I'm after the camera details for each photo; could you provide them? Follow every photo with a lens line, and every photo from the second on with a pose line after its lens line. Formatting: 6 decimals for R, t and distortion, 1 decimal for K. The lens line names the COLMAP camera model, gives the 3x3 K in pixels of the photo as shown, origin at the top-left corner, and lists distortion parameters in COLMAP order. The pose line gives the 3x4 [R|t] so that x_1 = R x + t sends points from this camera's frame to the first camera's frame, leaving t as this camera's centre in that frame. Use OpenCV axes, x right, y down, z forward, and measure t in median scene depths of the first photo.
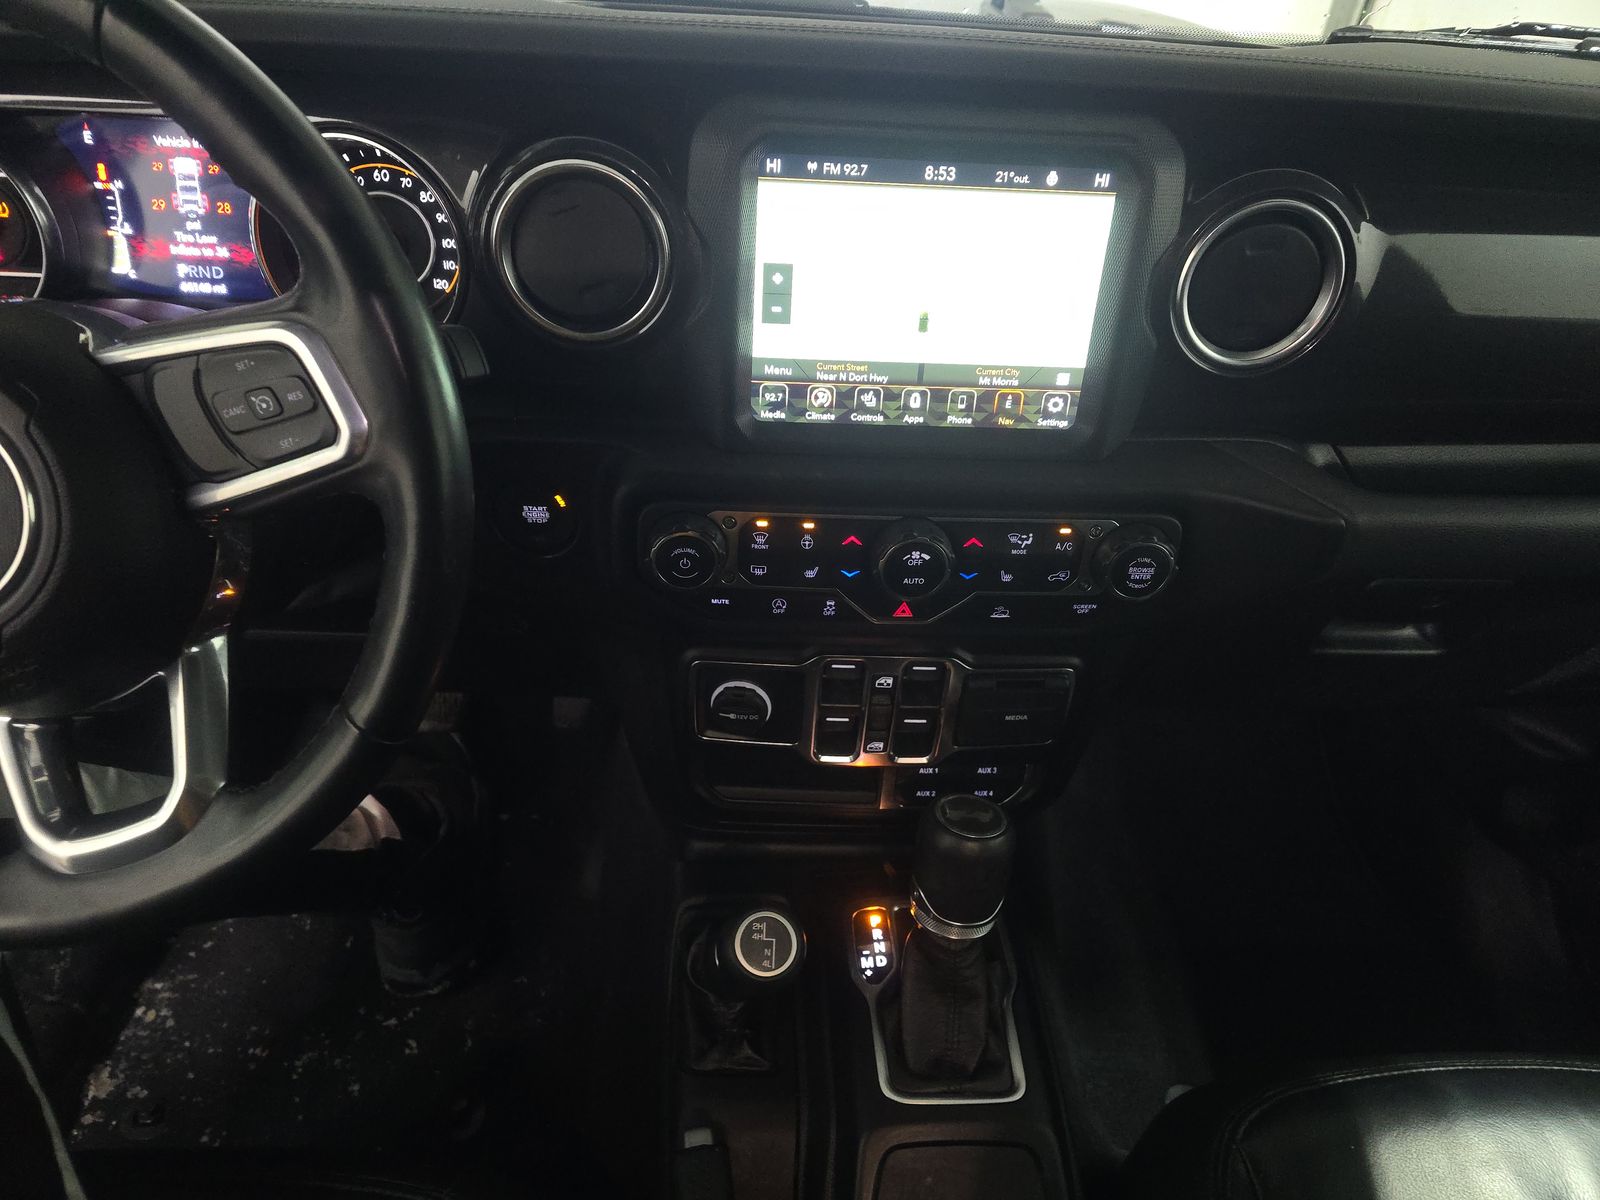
lens RADIAL K [[1085.7, 0, 792.0], [0, 1085.7, 602.0], [0, 0, 1]] dist [0.056872, -0.044806]
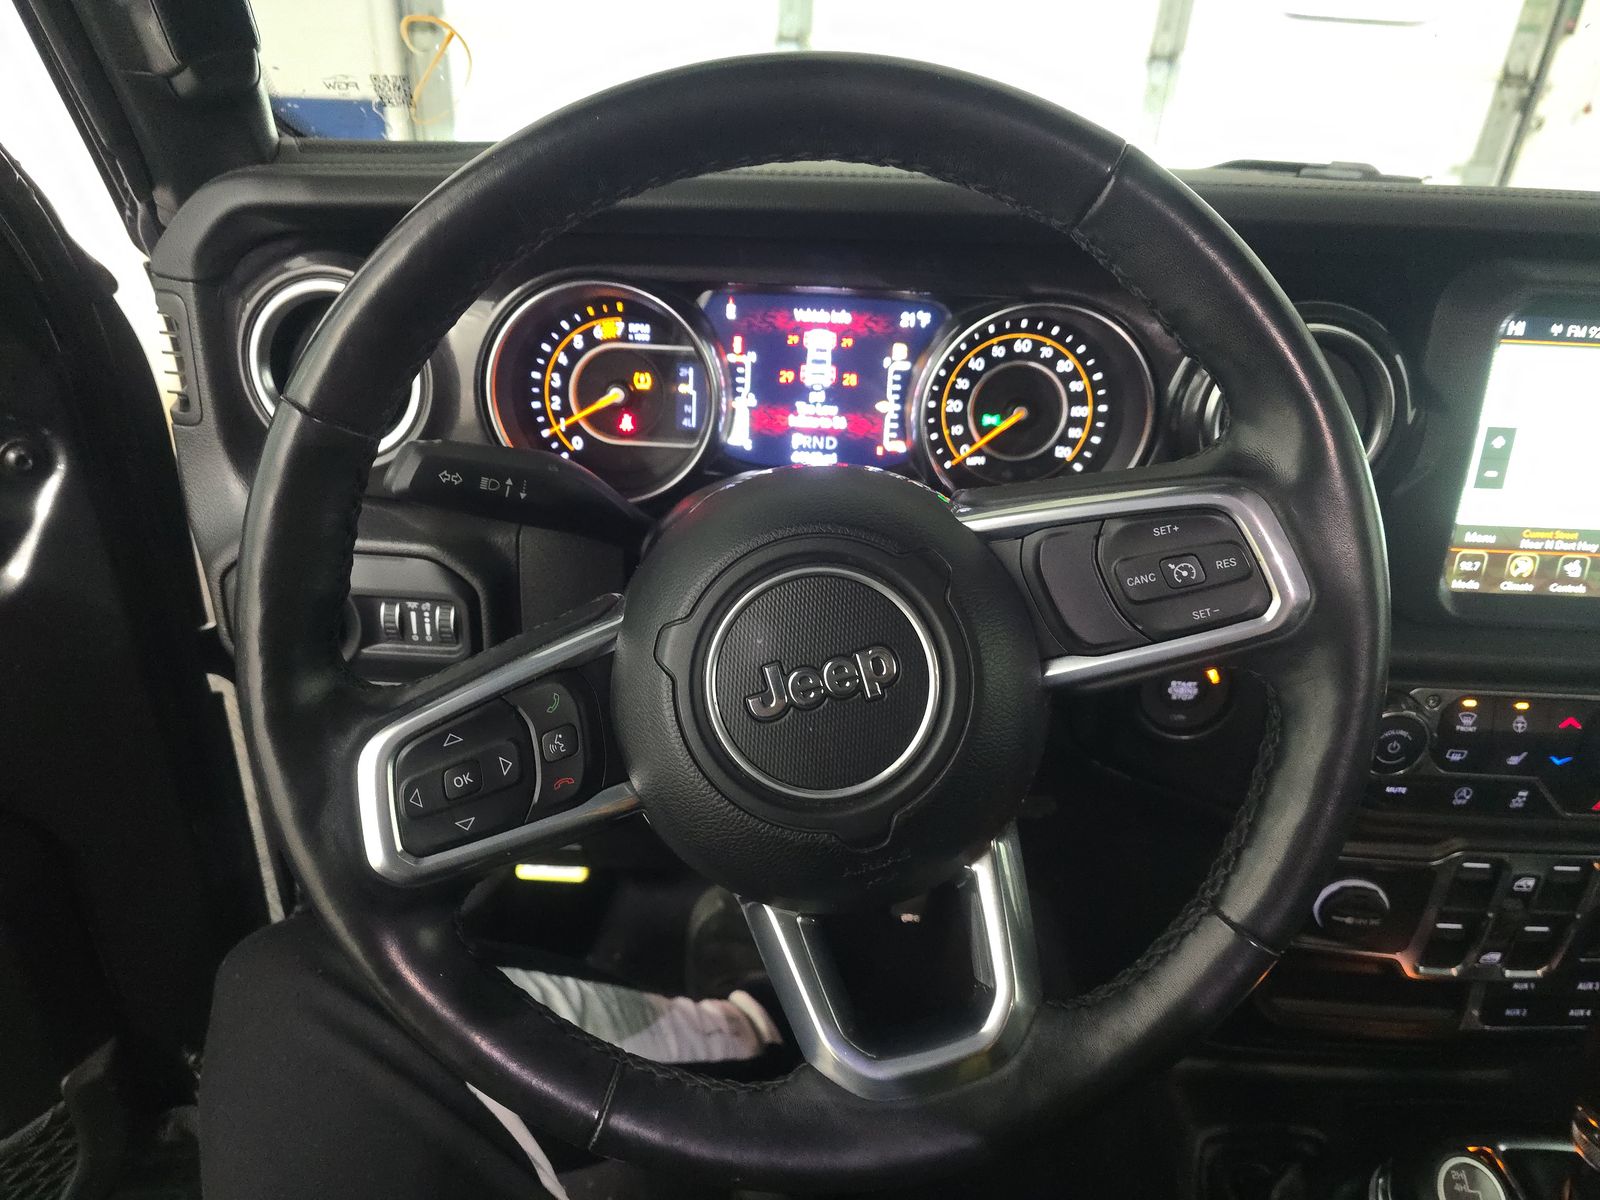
lens RADIAL K [[1115.0, 0, 800.0], [0, 1115.0, 600.0], [0, 0, 1]] dist [0.114705, -0.130402]
pose [[0.999851, 0.004697, -0.016596, -0.549809], [-0.007291, 0.987110, -0.159875, -0.001108], [0.015631, 0.159972, 0.986998, 0.039550]]
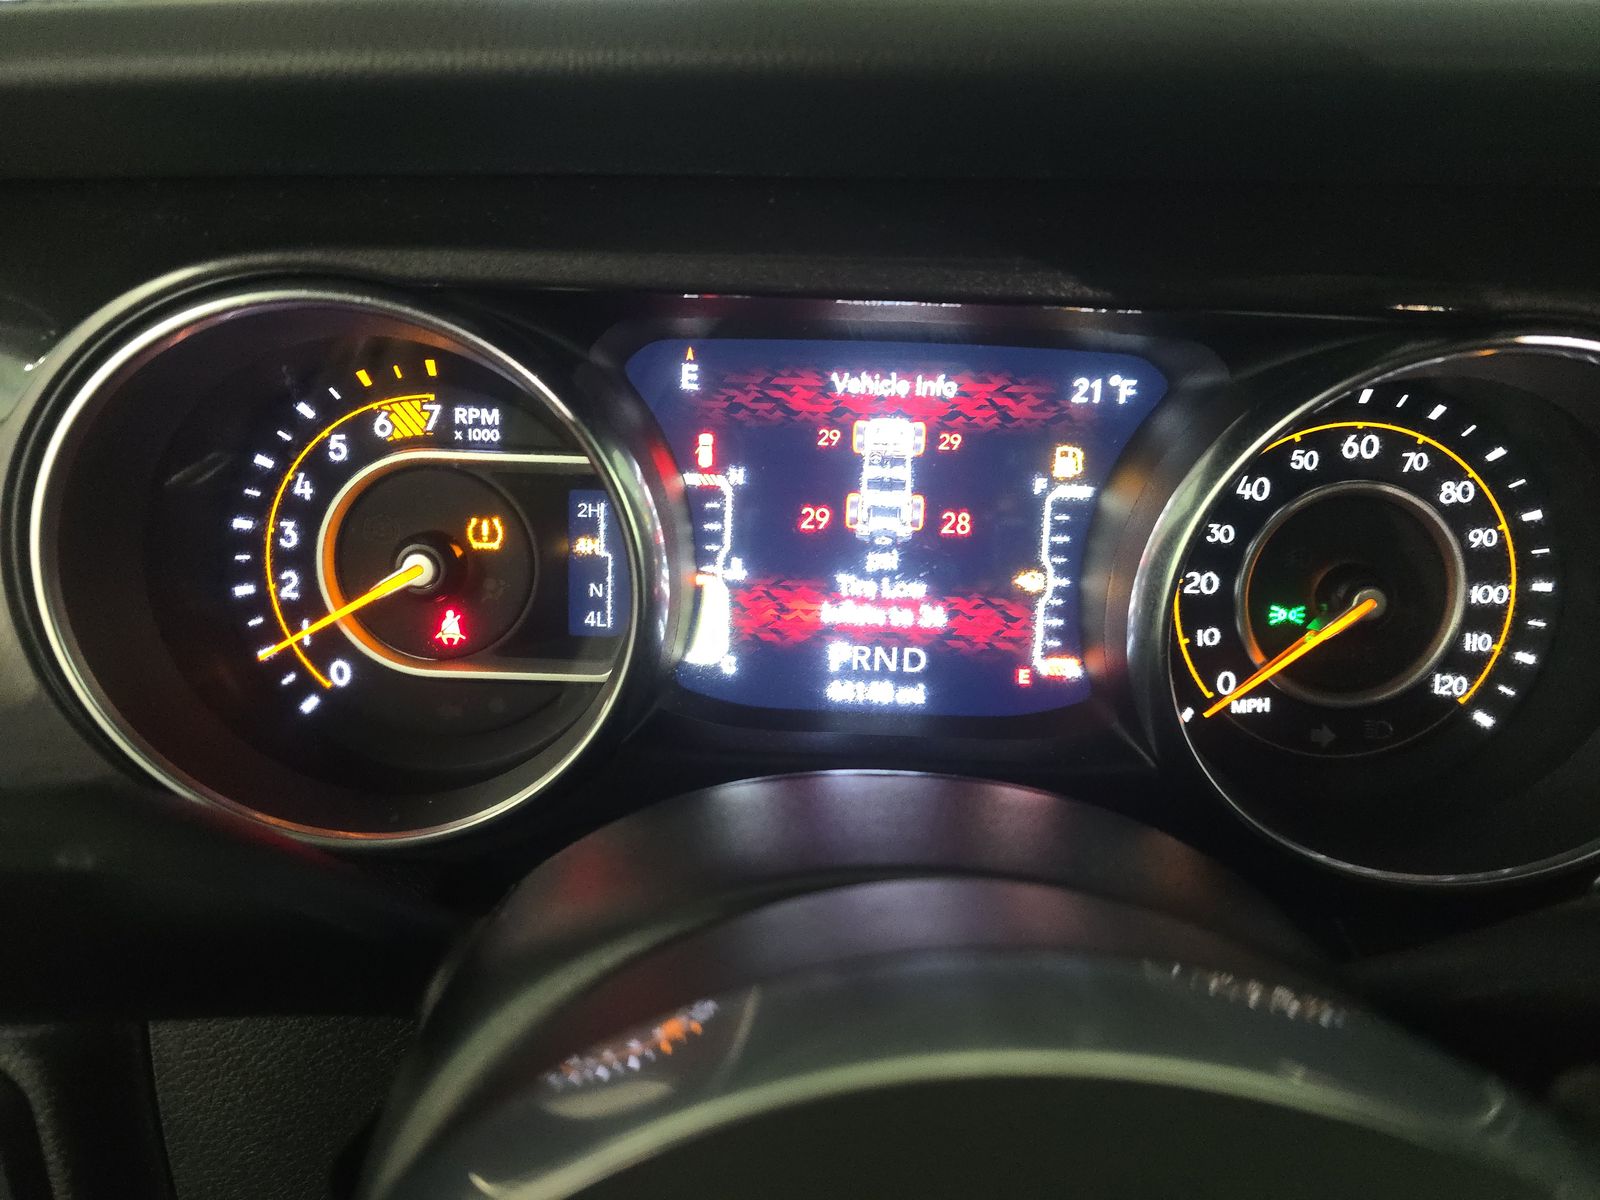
lens RADIAL K [[1085.7, 0, 792.0], [0, 1085.7, 602.0], [0, 0, 1]] dist [0.056872, -0.044806]
pose [[0.999416, -0.002885, -0.034051, -0.574122], [-0.005101, 0.972673, -0.232125, -0.227346], [0.033790, 0.232163, 0.972090, 0.586951]]
